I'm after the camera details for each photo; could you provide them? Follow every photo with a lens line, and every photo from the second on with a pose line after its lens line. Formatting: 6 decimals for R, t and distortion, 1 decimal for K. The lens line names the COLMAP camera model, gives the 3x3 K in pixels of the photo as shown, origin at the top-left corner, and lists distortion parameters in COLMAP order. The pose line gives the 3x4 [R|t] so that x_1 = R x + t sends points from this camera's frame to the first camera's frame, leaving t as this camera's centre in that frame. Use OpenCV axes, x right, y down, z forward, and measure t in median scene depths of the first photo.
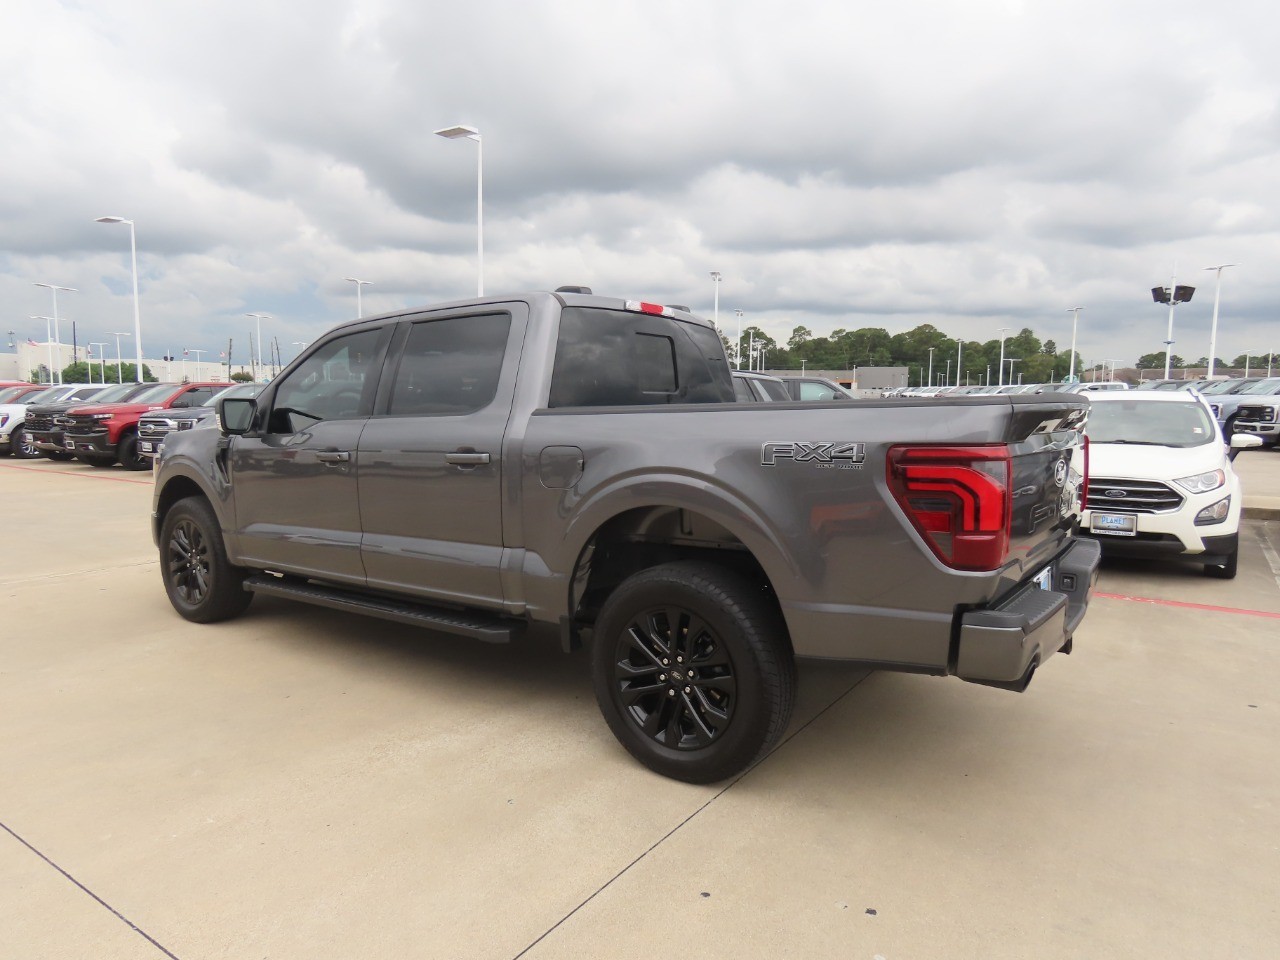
lens RADIAL K [[814.2, 0, 644.6], [0, 814.2, 483.1], [0, 0, 1]] dist [-0.004526, -0.001959]
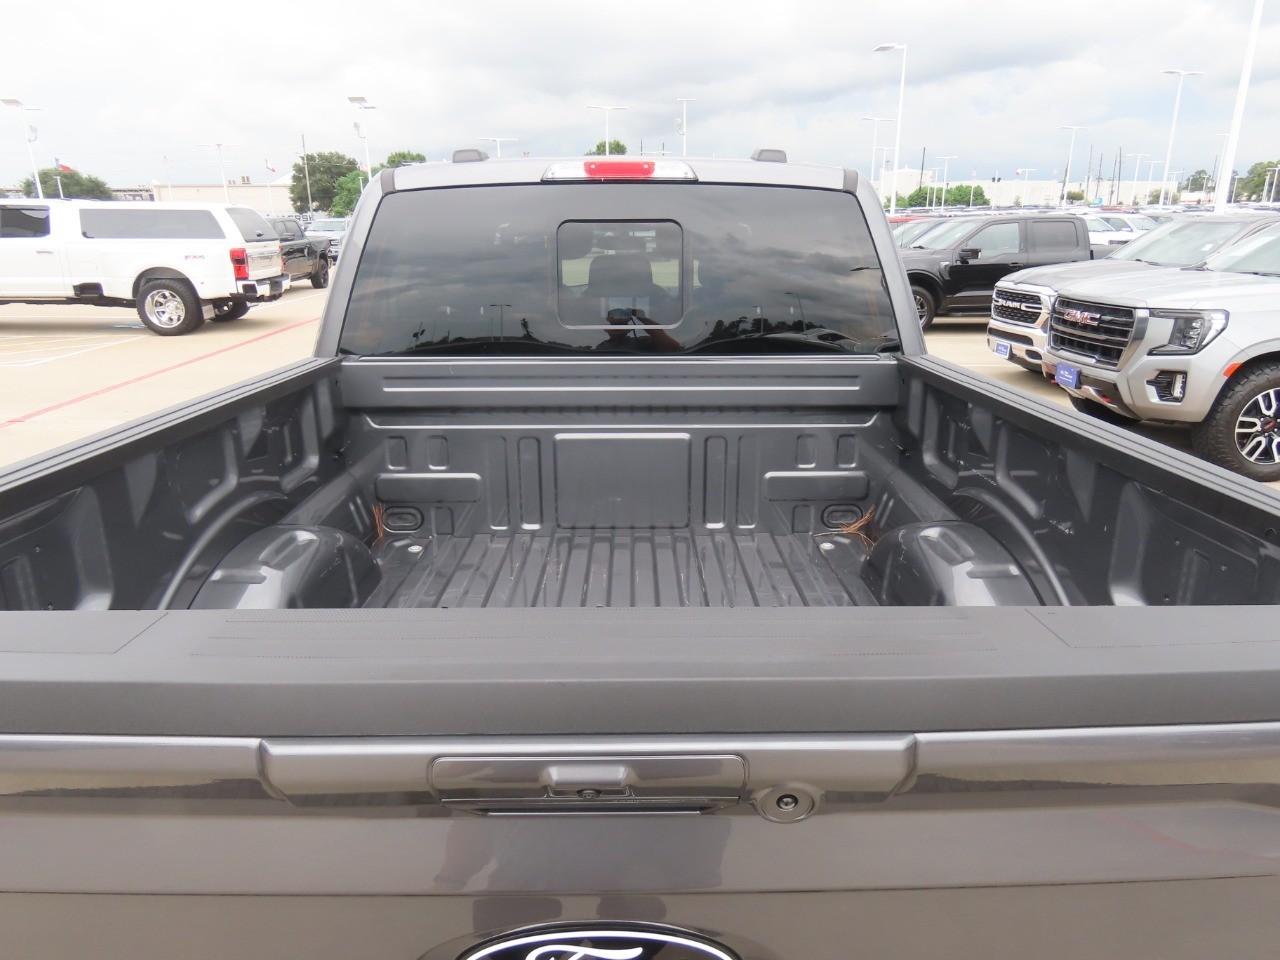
lens RADIAL K [[814.2, 0, 644.6], [0, 814.2, 483.1], [0, 0, 1]] dist [-0.004526, -0.001959]
pose [[0.593928, 0.236721, -0.768904, 0.655579], [-0.069951, 0.967307, 0.243771, -0.194781], [0.801472, -0.090997, 0.591069, 0.897544]]
